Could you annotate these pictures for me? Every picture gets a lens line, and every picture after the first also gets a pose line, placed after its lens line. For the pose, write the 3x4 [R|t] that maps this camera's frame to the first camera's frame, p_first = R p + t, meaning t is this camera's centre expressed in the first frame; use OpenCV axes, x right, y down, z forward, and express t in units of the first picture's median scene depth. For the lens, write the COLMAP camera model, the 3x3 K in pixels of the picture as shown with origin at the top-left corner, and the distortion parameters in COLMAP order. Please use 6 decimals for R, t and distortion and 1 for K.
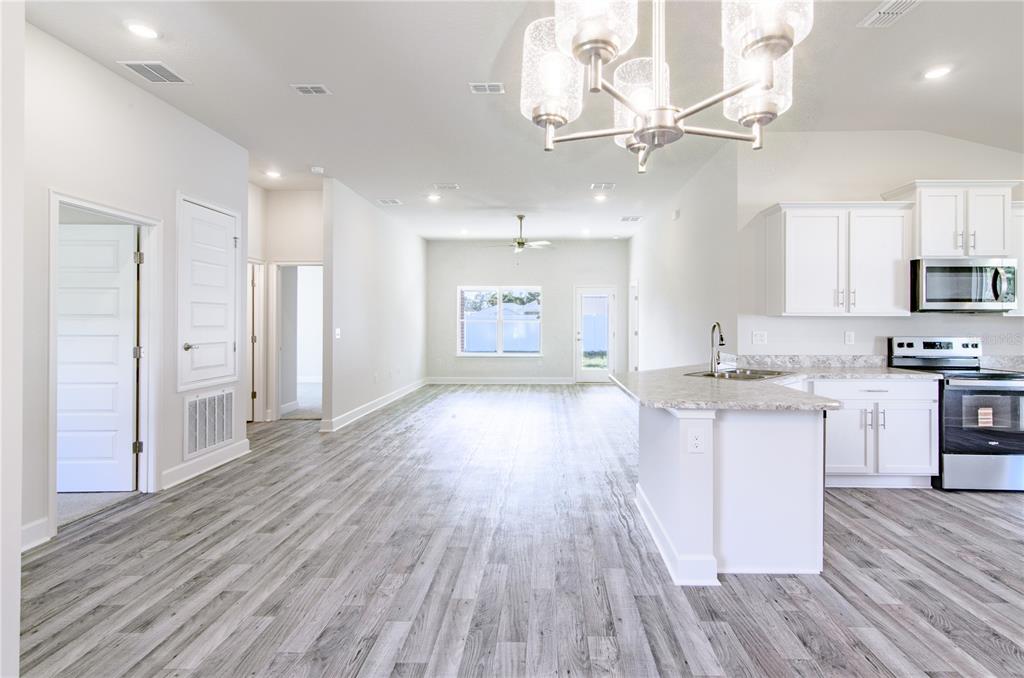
lens RADIAL K [[503.9, 0, 529.2], [0, 503.9, 320.2], [0, 0, 1]] dist [0.002305, 0.001838]
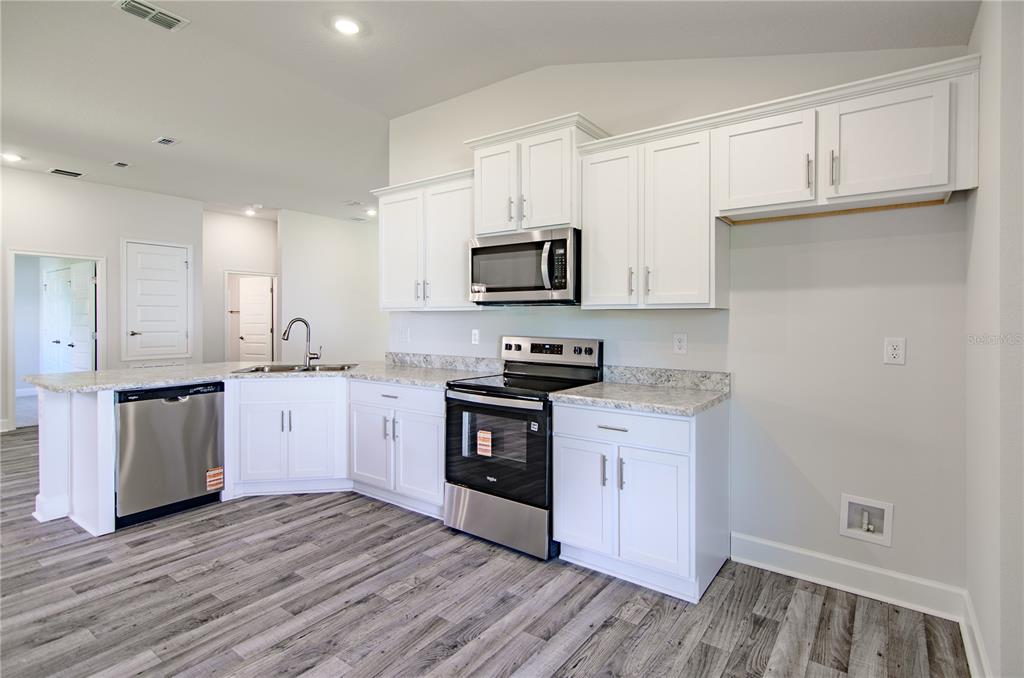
lens RADIAL K [[503.9, 0, 529.2], [0, 503.9, 320.2], [0, 0, 1]] dist [0.002305, 0.001838]
pose [[0.825187, 0.002148, -0.564855, 1.381595], [0.000602, 0.999989, 0.004684, 0.004136], [0.564859, -0.004205, 0.825177, 0.414569]]
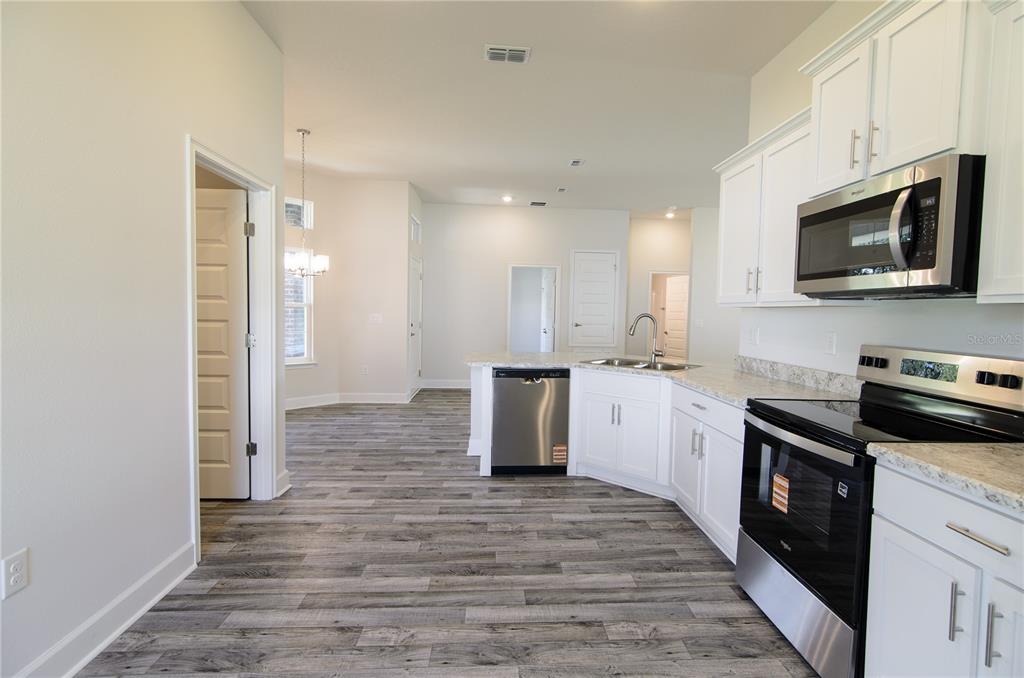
lens RADIAL K [[494.3, 0, 527.6], [0, 494.3, 337.7], [0, 0, 1]] dist [-0.007729, 0.000737]
pose [[0.088887, 0.053605, -0.994598, 1.388127], [-0.017143, 0.998485, 0.052283, 0.004468], [0.995894, 0.012403, 0.089671, 0.681315]]
